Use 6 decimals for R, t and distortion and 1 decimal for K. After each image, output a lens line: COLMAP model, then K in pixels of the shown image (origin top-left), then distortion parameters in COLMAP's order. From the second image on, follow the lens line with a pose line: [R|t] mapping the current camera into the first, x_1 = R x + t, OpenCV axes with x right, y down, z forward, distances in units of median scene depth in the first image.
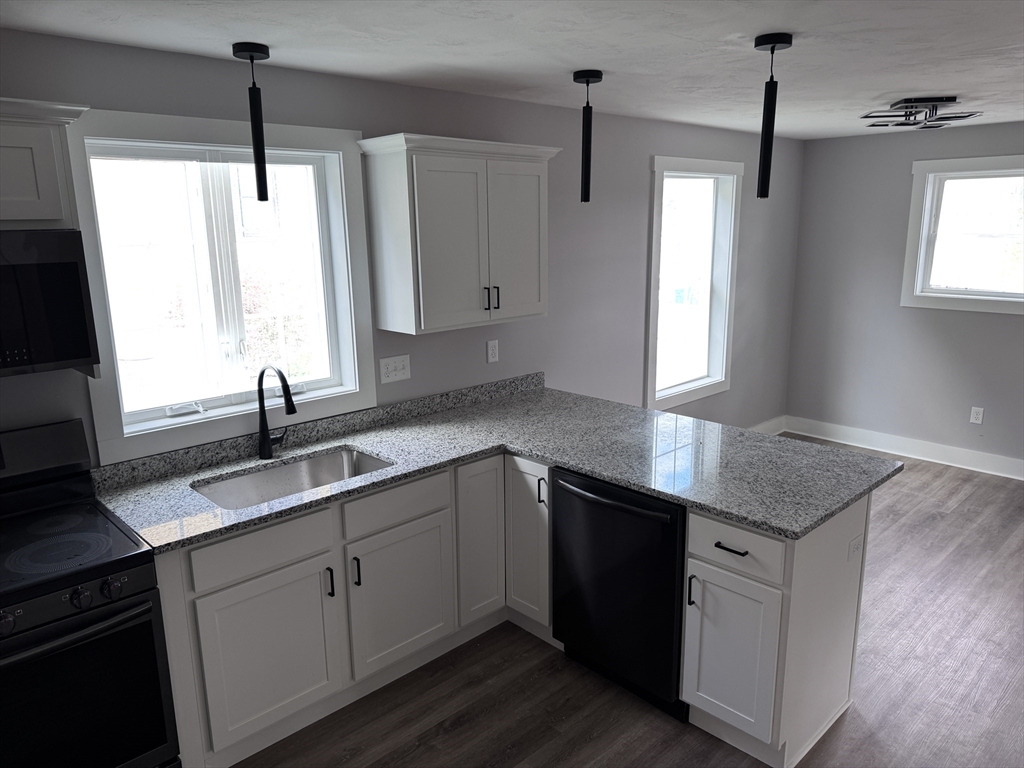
lens RADIAL K [[724.1, 0, 505.4], [0, 724.1, 380.0], [0, 0, 1]] dist [0.057004, -0.073253]
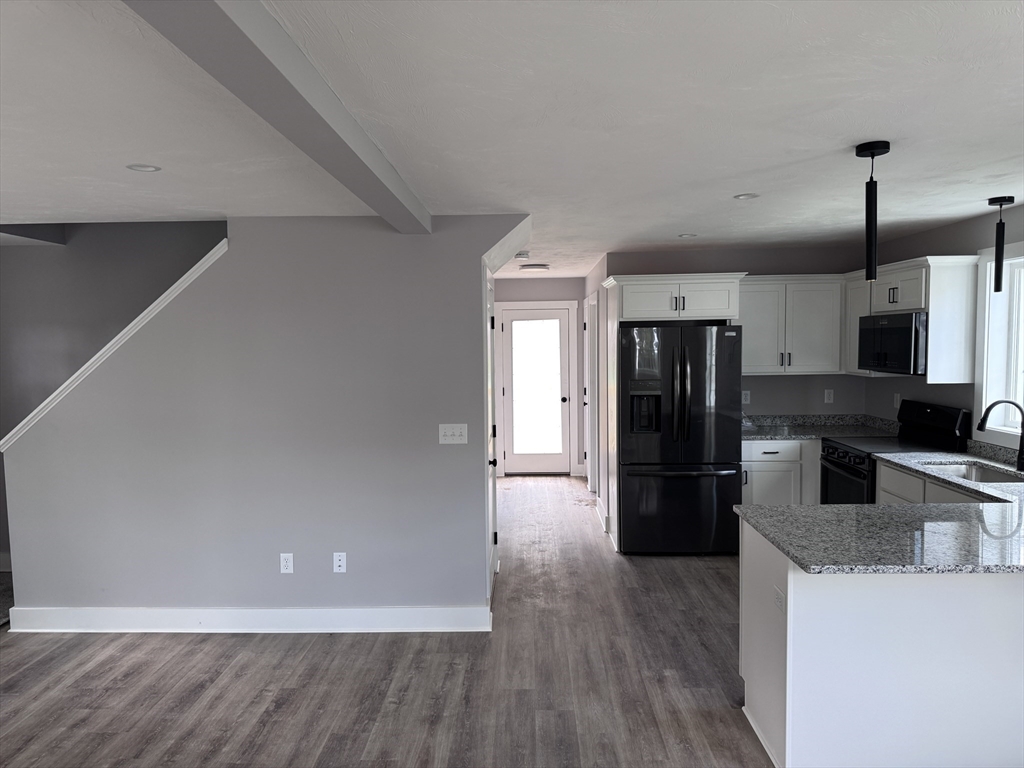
lens RADIAL K [[724.1, 0, 504.1], [0, 724.1, 377.1], [0, 0, 1]] dist [0.057004, -0.073253]
pose [[-0.710793, 0.059958, -0.700841, 1.101944], [-0.129230, 0.968270, 0.213901, -0.194248], [0.691428, 0.242609, -0.680491, 1.003793]]
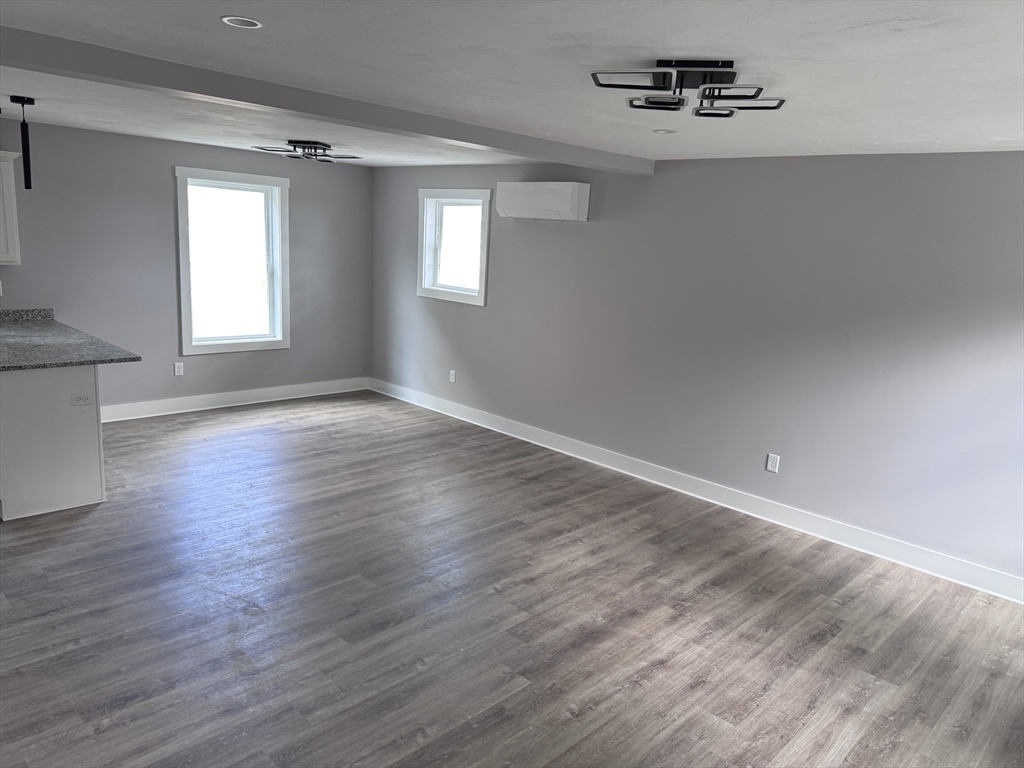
lens RADIAL K [[724.1, 0, 515.9], [0, 724.1, 388.7], [0, 0, 1]] dist [0.057004, -0.073253]
pose [[0.996236, 0.063499, 0.059000, 1.008701], [-0.062907, 0.997949, -0.011836, 0.118935], [-0.059631, 0.008080, 0.998188, -0.550257]]
